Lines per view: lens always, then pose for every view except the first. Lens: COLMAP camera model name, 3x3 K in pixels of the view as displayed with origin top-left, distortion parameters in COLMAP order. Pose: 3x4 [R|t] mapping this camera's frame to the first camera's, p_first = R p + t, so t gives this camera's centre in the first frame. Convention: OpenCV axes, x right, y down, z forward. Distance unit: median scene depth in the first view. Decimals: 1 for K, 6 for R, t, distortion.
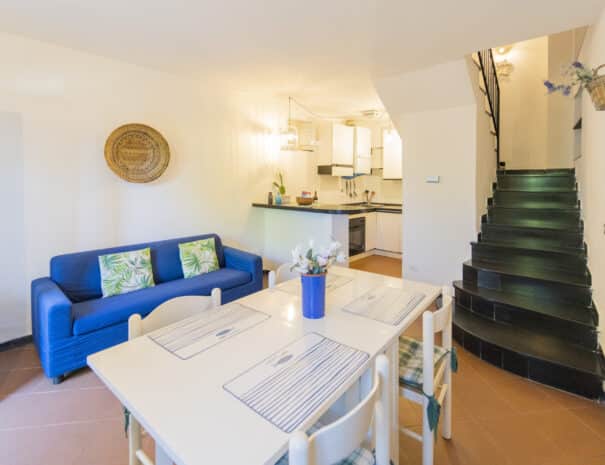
lens RADIAL K [[283.9, 0, 331.0], [0, 283.9, 194.2], [0, 0, 1]] dist [-0.000386, 0.000068]
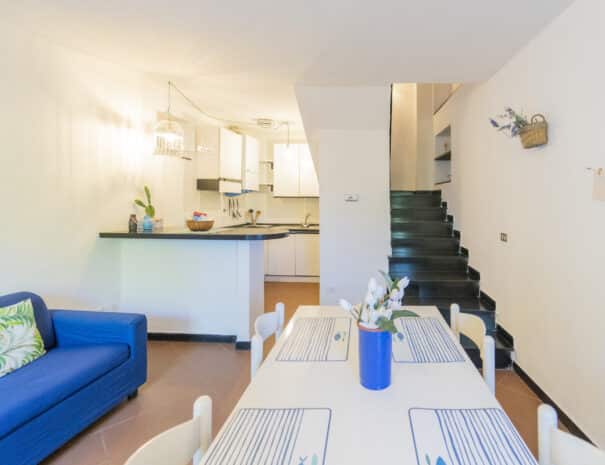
lens RADIAL K [[284.4, 0, 354.5], [0, 284.4, 205.9], [0, 0, 1]] dist [0.000175, 0.000251]
pose [[0.813334, -0.006347, 0.581763, -0.152569], [0.018767, 0.999706, -0.015329, -0.006350], [-0.581495, 0.023386, 0.813214, 0.121825]]
